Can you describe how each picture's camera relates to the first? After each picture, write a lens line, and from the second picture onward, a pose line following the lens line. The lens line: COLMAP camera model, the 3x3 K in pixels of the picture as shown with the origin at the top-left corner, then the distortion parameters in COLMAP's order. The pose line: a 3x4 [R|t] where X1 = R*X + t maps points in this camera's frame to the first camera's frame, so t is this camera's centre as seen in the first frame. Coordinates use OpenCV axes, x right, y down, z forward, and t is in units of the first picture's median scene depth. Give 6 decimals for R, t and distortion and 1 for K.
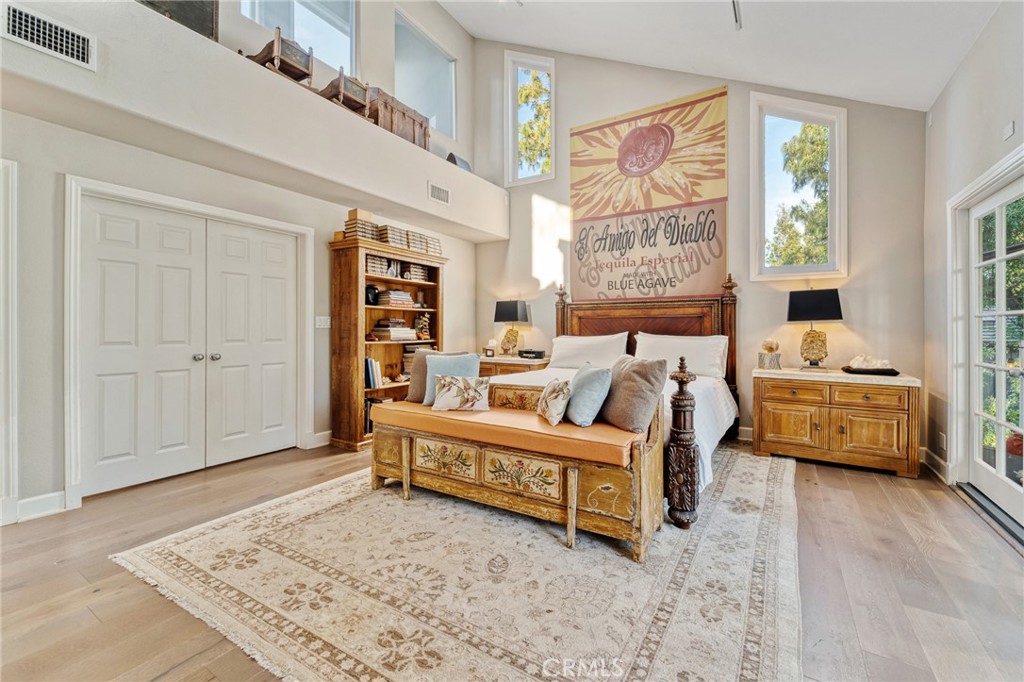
lens RADIAL K [[419.0, 0, 512.5], [0, 419.0, 329.1], [0, 0, 1]] dist [0.000185, -0.000445]
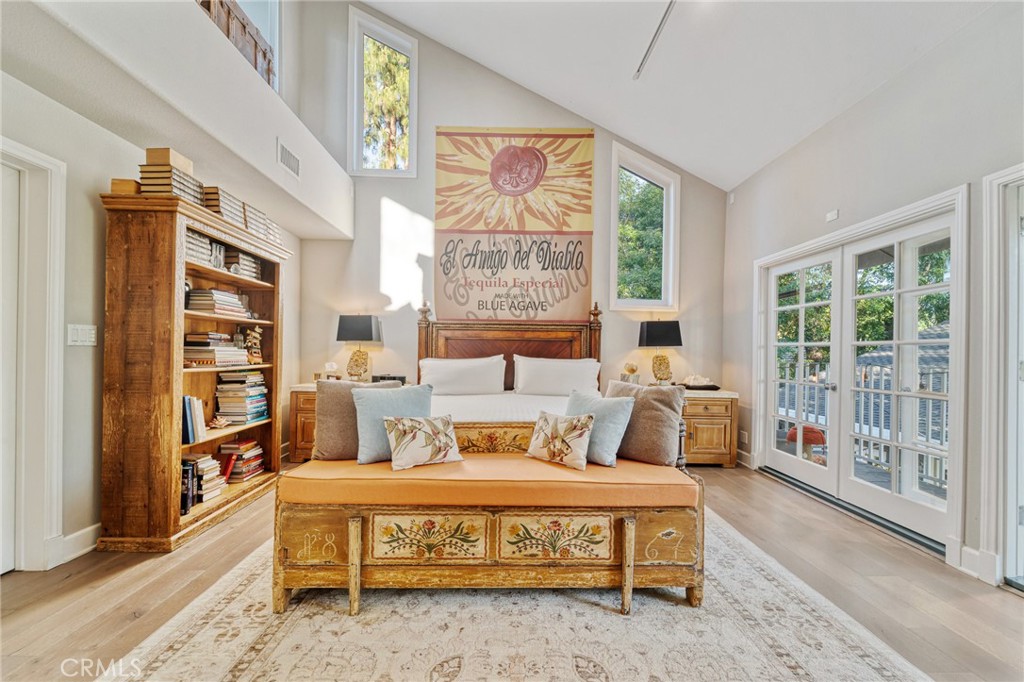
lens RADIAL K [[414.5, 0, 508.8], [0, 414.5, 351.5], [0, 0, 1]] dist [-0.000728, -0.000359]
pose [[0.841675, 0.009807, 0.539895, -0.258949], [-0.011970, 0.999928, 0.000497, -0.001334], [-0.539851, -0.006881, 0.841732, 0.215706]]
